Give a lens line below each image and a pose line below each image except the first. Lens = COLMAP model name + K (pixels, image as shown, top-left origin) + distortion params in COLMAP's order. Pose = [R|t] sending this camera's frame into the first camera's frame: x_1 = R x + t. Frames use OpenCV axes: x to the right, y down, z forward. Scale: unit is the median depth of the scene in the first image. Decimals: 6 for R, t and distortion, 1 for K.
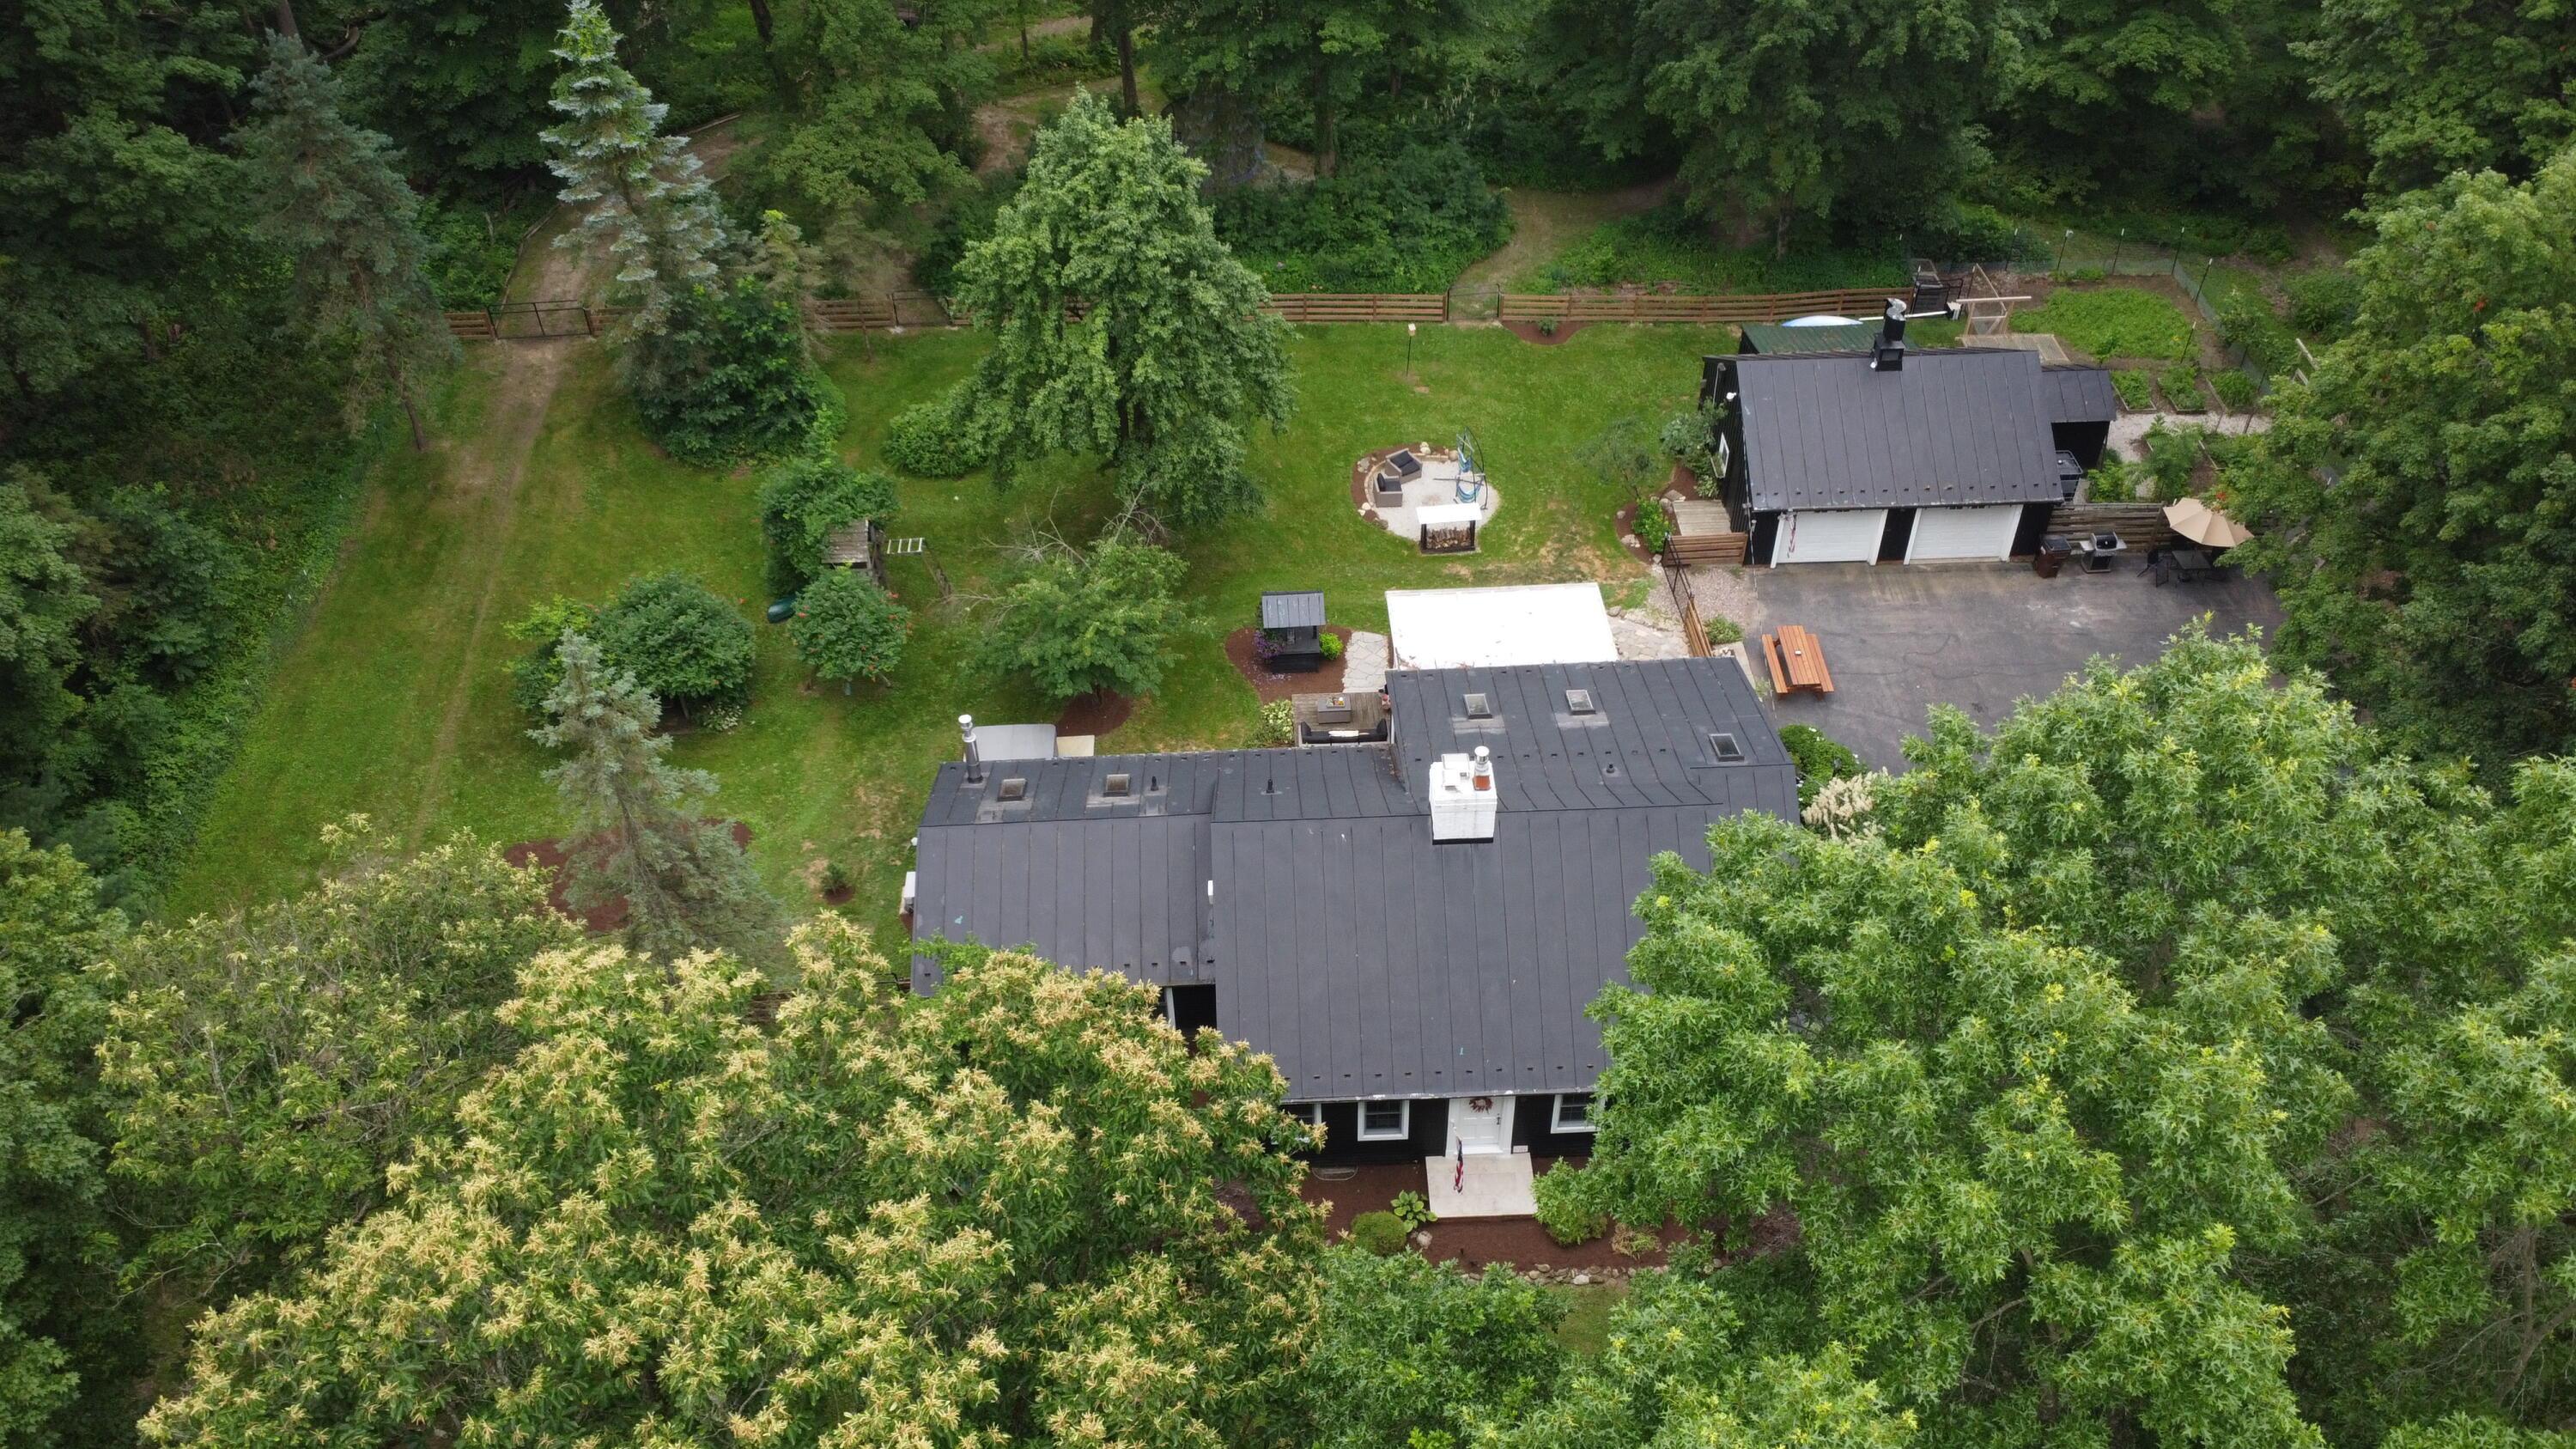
lens RADIAL K [[1940.3, 0, 1288.0], [0, 1940.3, 724.5], [0, 0, 1]] dist [0.004801, -0.001985]
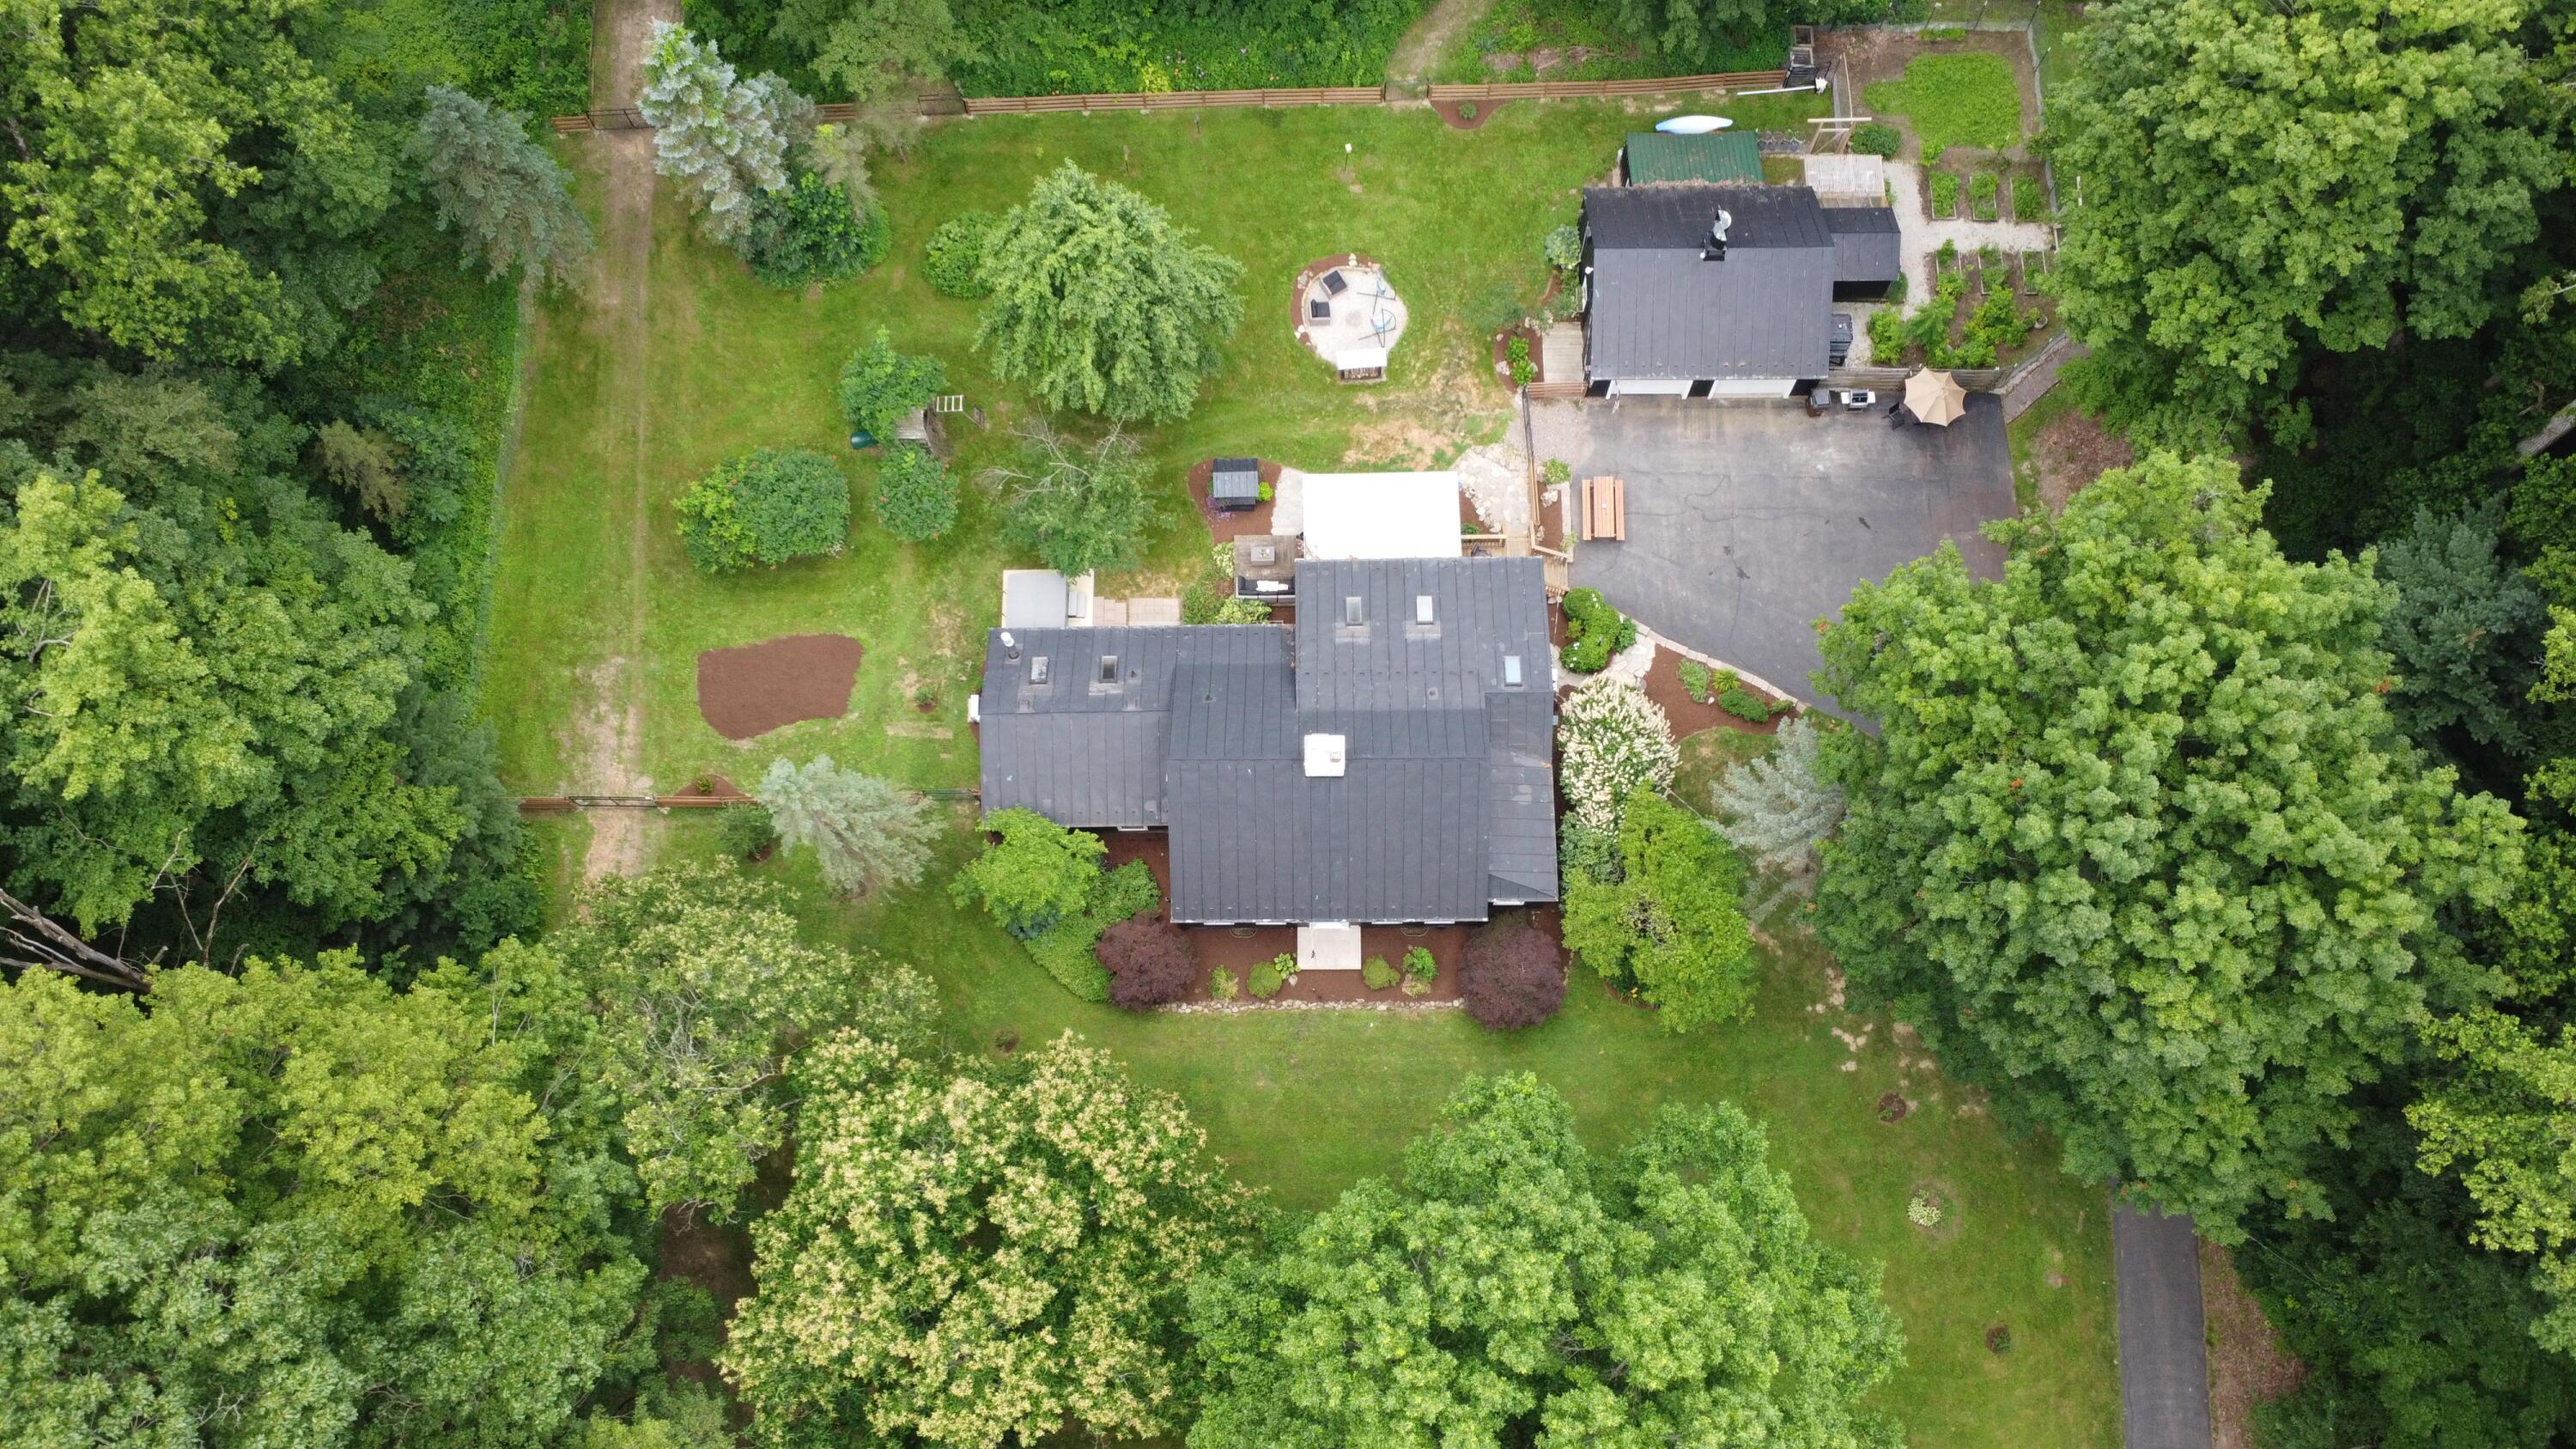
lens RADIAL K [[1940.3, 0, 1288.0], [0, 1940.3, 724.5], [0, 0, 1]] dist [0.004801, -0.001985]
pose [[0.999515, 0.030479, -0.006327, 0.053909], [-0.022944, 0.858710, 0.511947, -0.618158], [0.021037, -0.511554, 0.858994, -0.271400]]
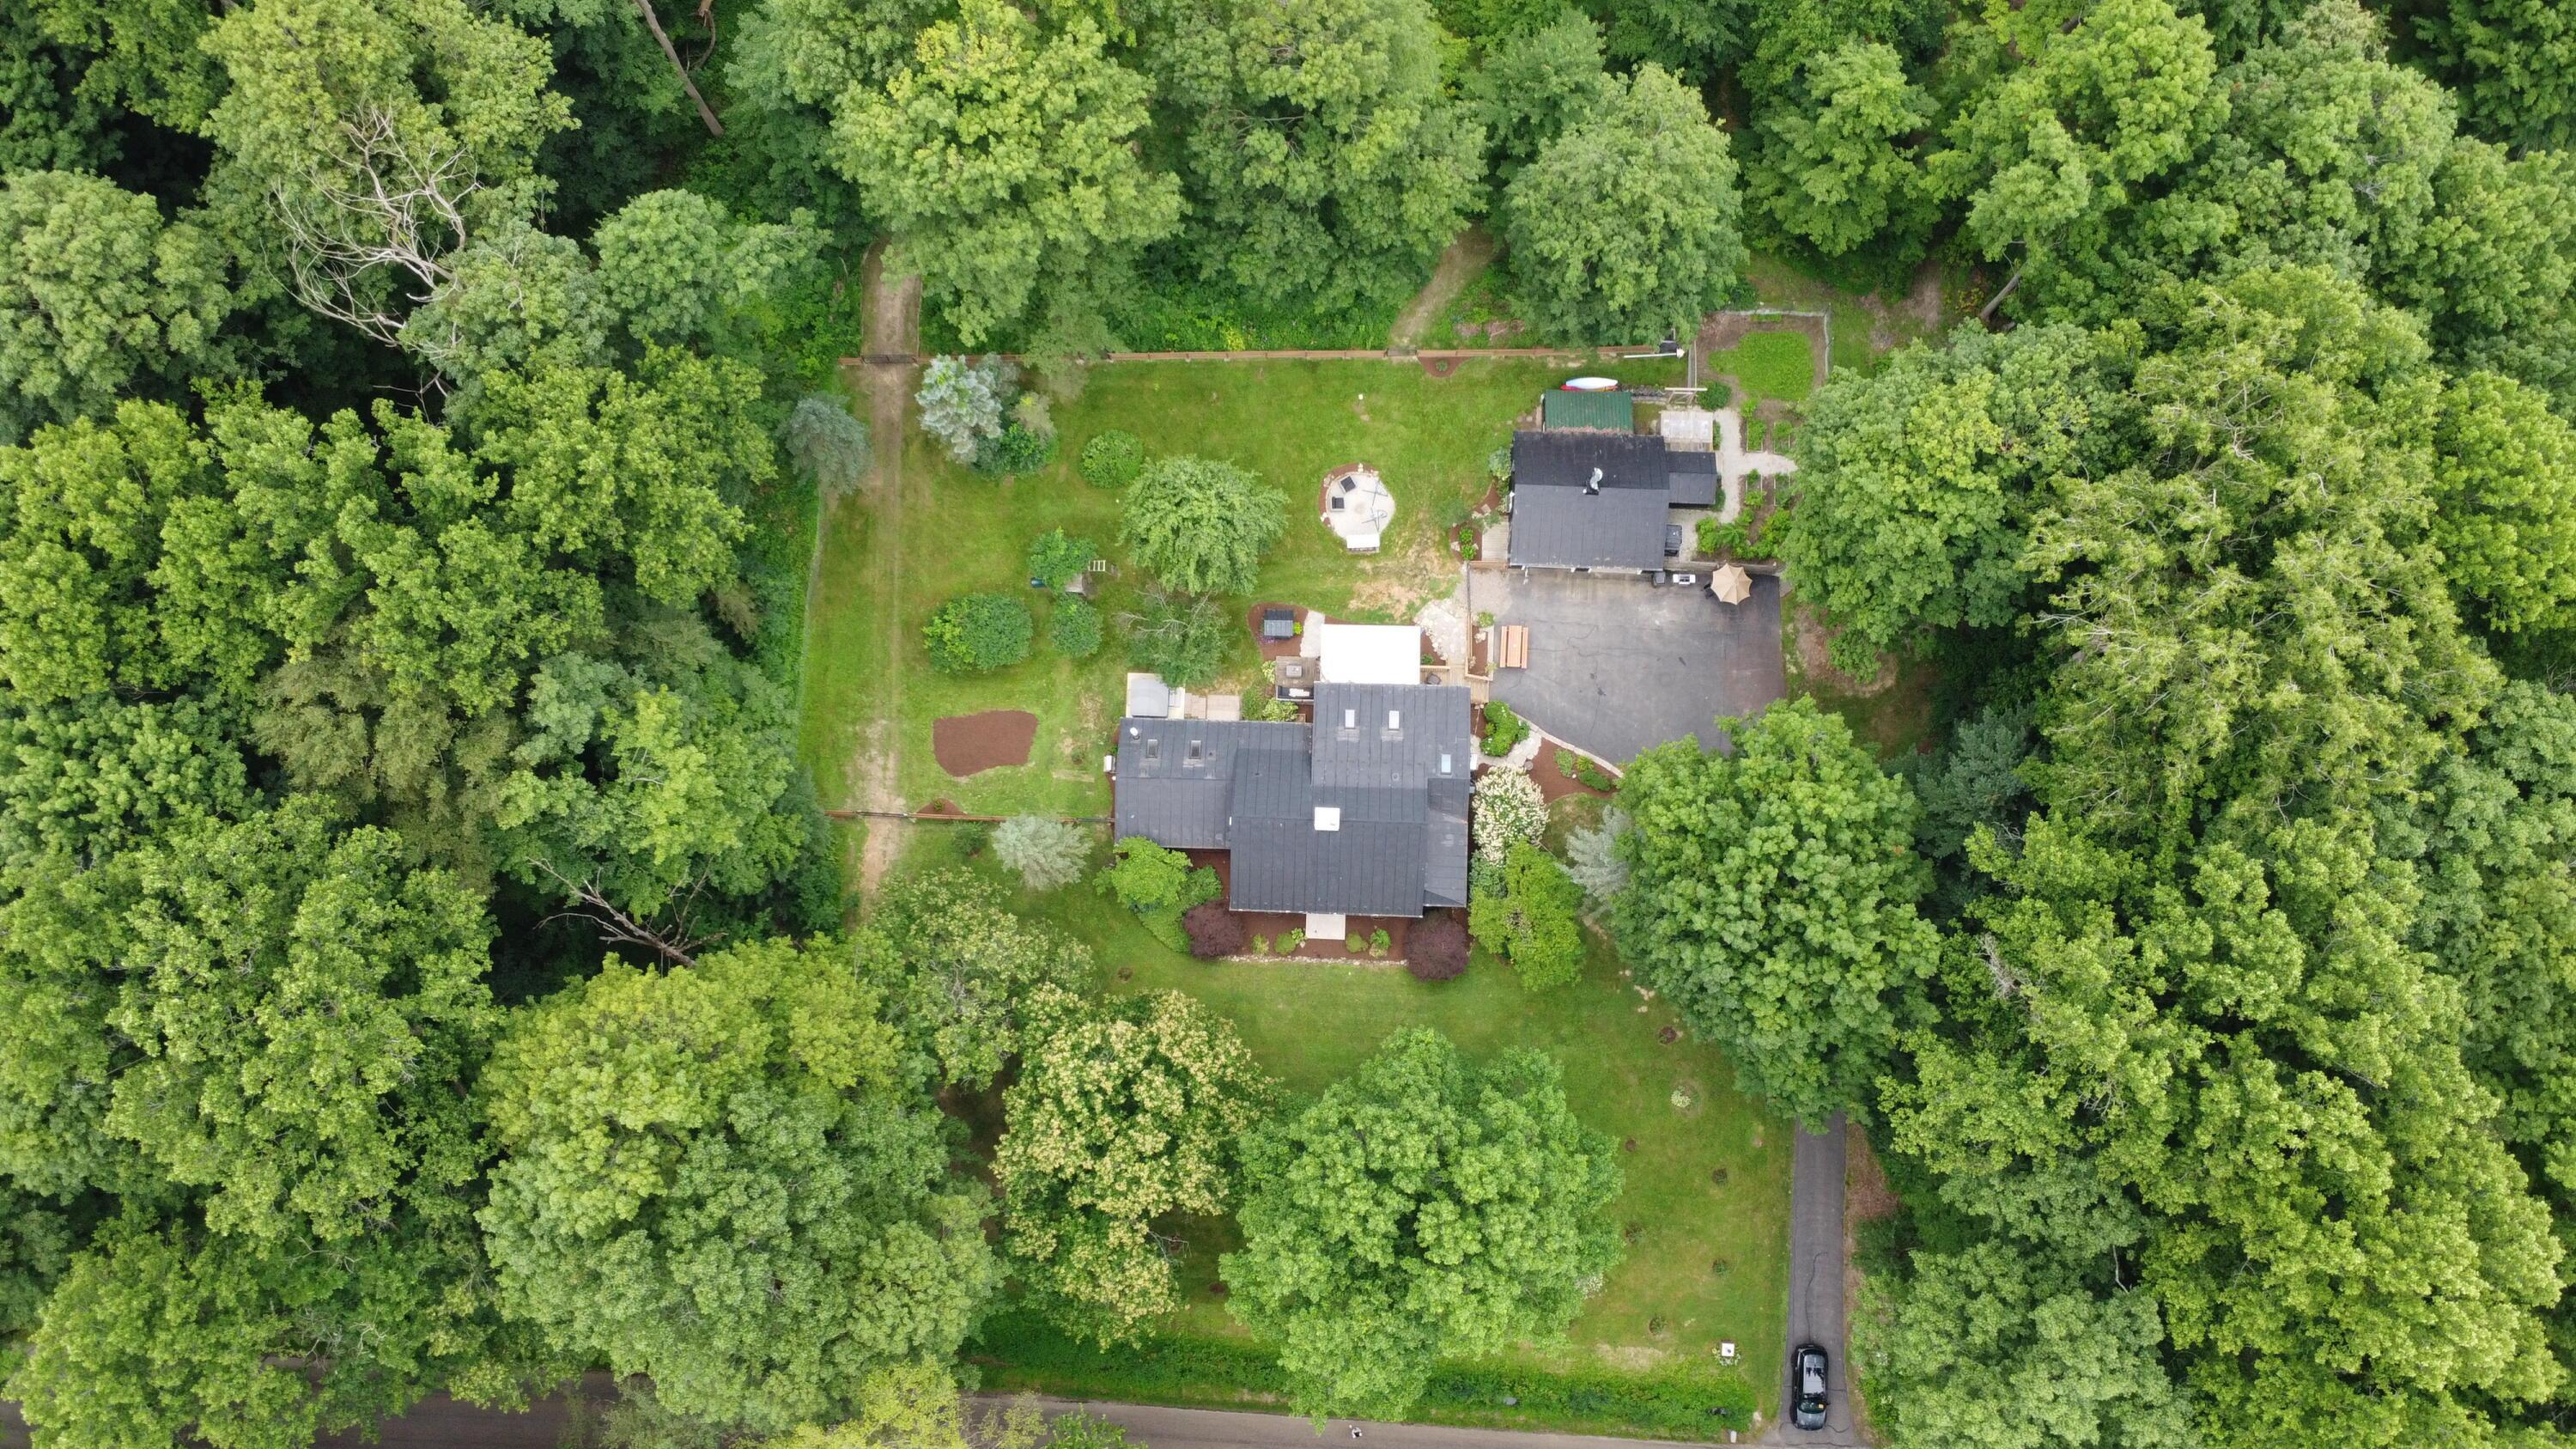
lens RADIAL K [[1940.7, 0, 1288.0], [0, 1940.7, 724.5], [0, 0, 1]] dist [-0.003214, 0.005668]
pose [[0.997474, 0.070513, -0.008581, 0.039583], [-0.051145, 0.796766, 0.602120, -1.274657], [0.049294, -0.600160, 0.798359, -0.791346]]
